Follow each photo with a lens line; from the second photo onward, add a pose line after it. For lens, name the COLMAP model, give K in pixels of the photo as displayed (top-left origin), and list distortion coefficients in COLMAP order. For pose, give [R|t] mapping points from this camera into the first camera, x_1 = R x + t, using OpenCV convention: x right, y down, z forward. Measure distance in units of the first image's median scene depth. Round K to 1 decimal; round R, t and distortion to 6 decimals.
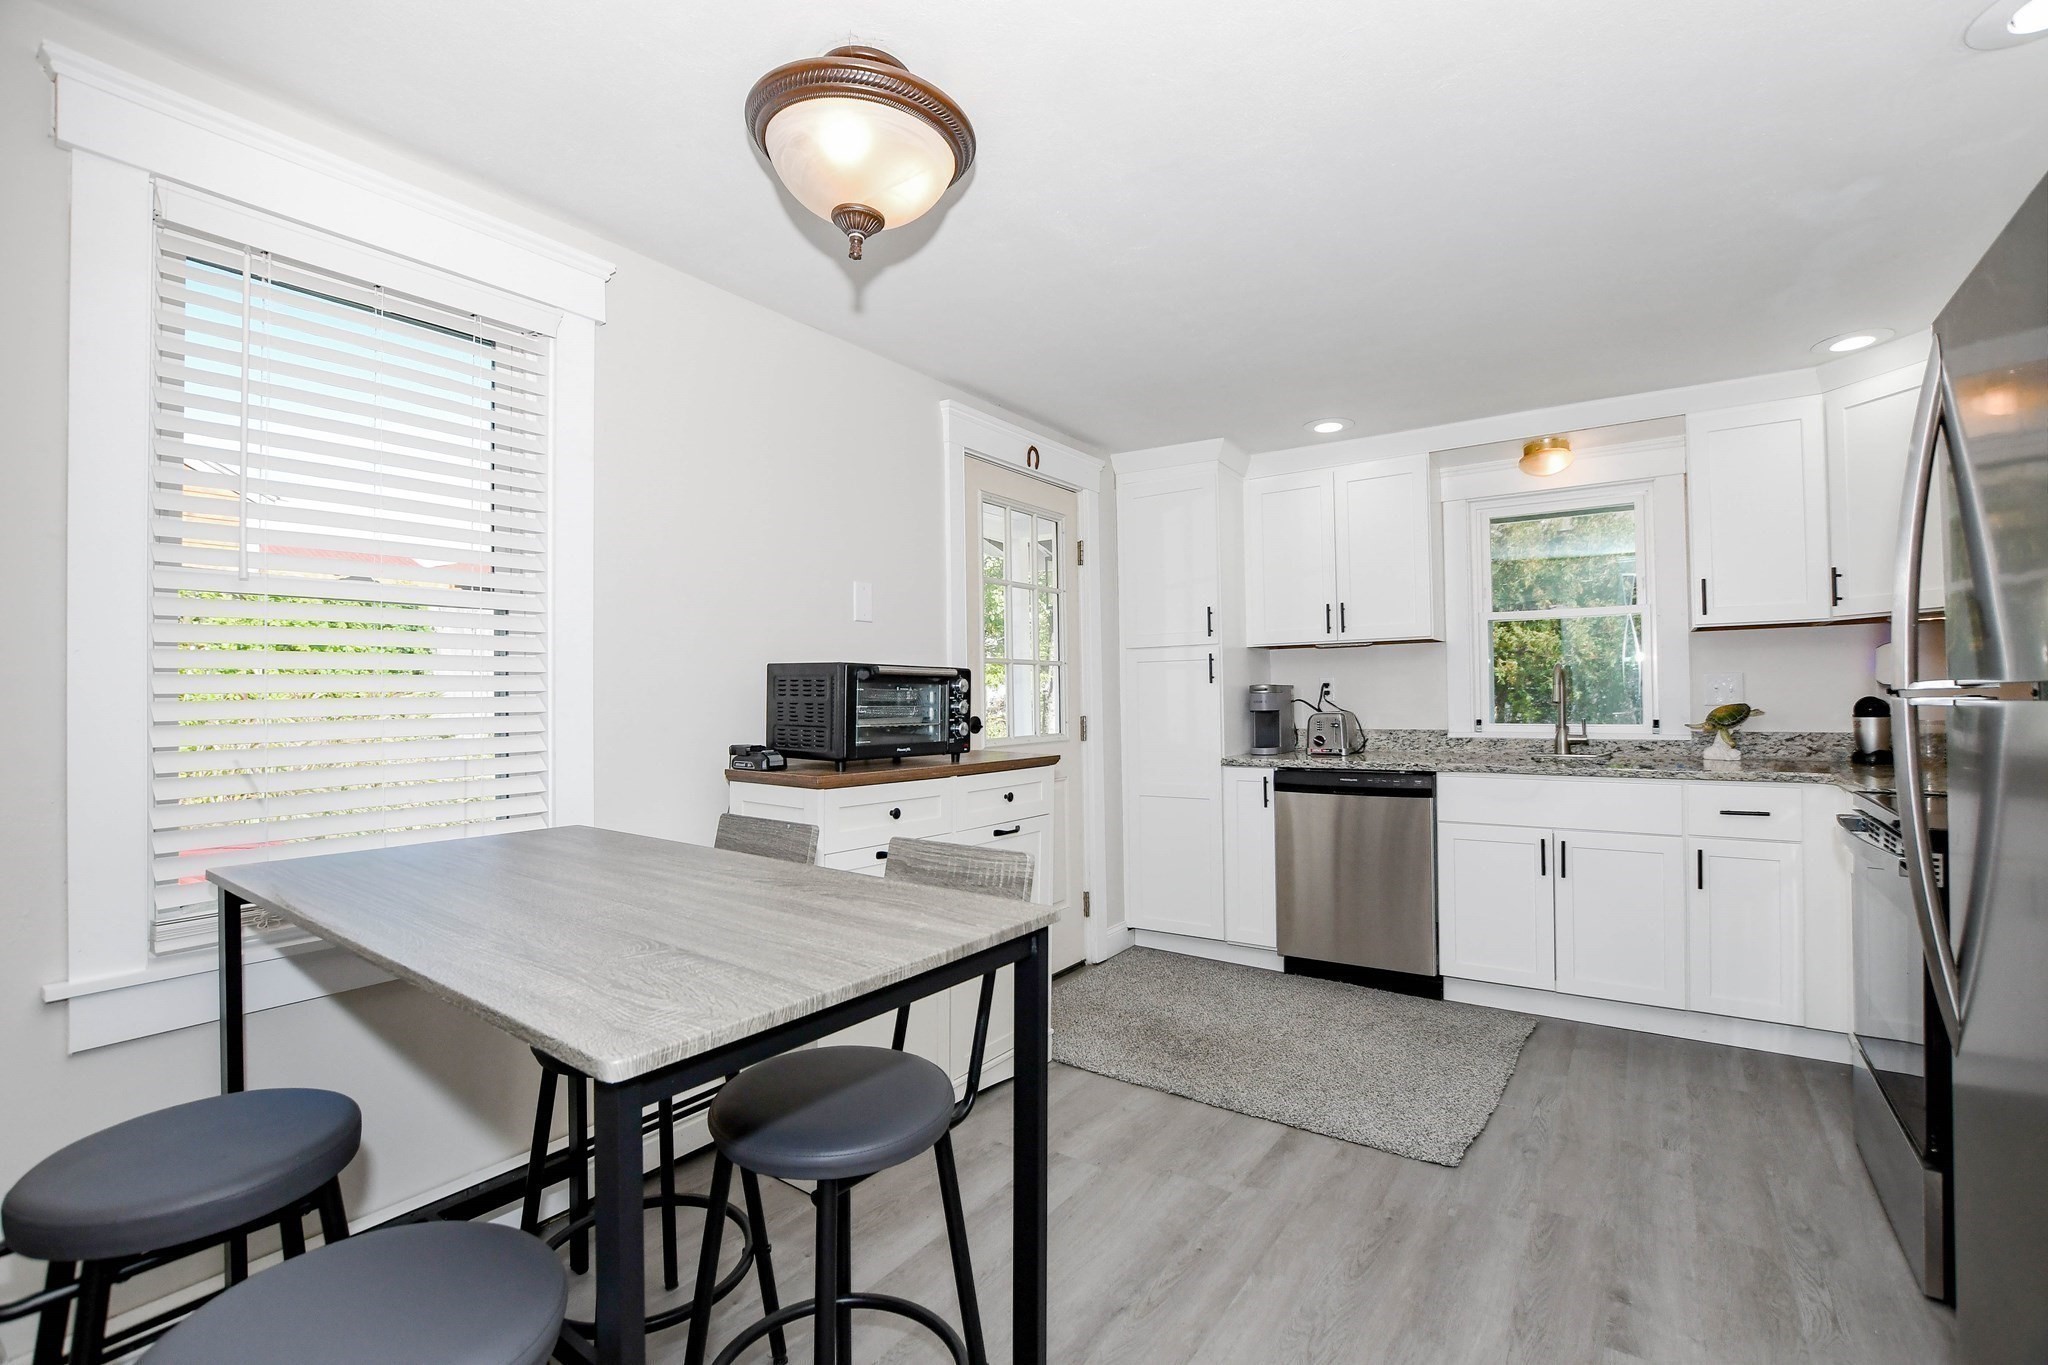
lens RADIAL K [[902.0, 0, 1025.8], [0, 902.0, 685.1], [0, 0, 1]] dist [-0.026491, 0.003450]
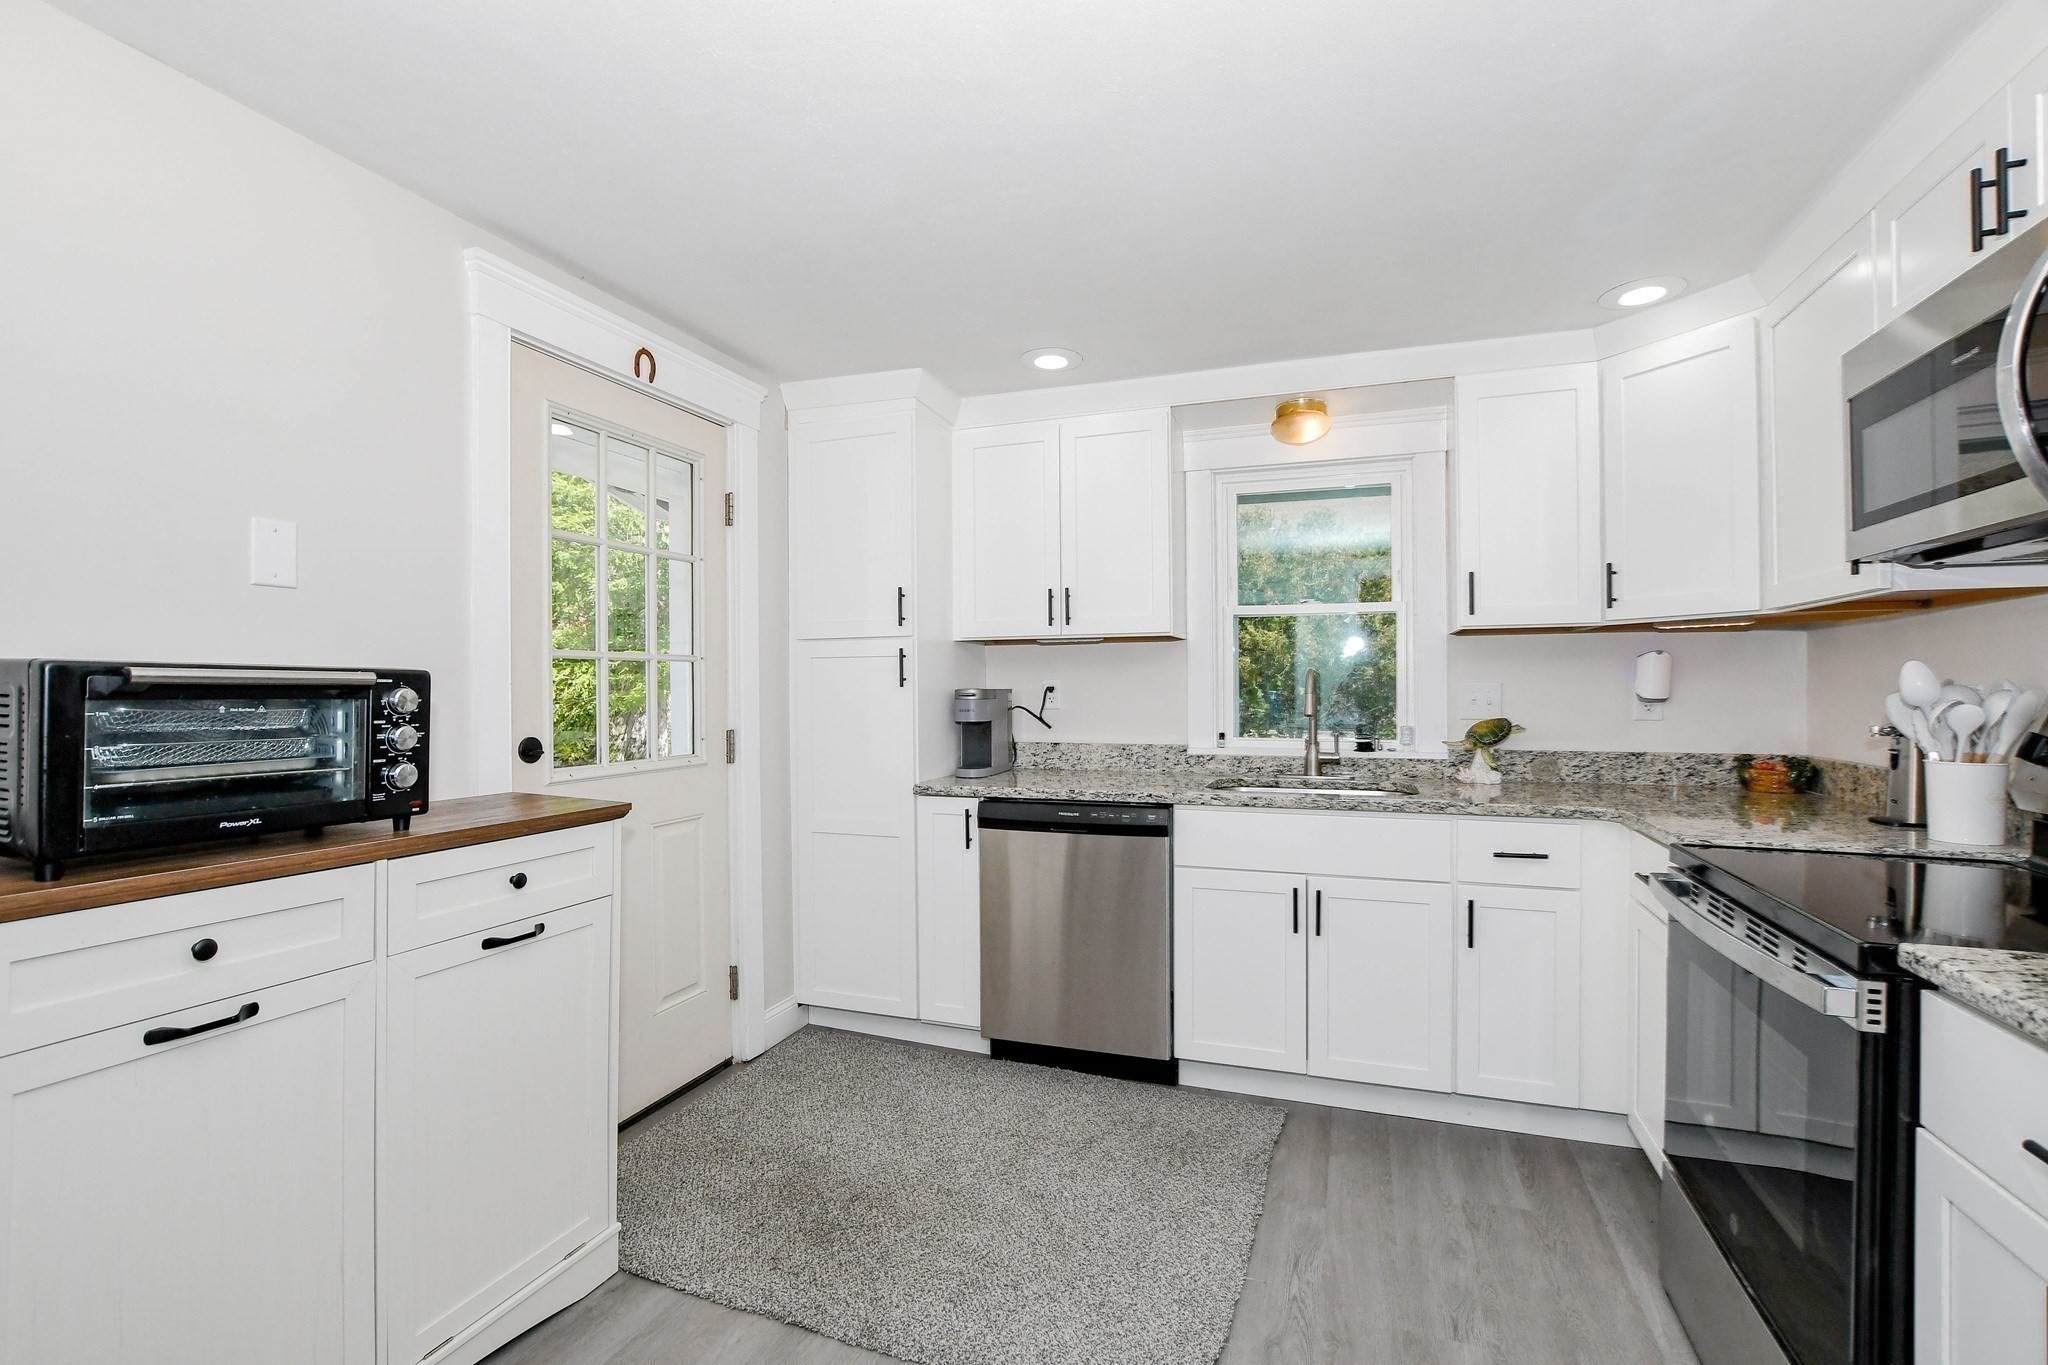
lens RADIAL K [[902.0, 0, 1023.8], [0, 902.0, 684.8], [0, 0, 1]] dist [-0.026491, 0.003450]
pose [[0.966610, 0.008484, 0.256111, 0.124561], [-0.011345, 0.999889, 0.009696, -0.014478], [-0.256001, -0.012278, 0.966599, 0.263998]]
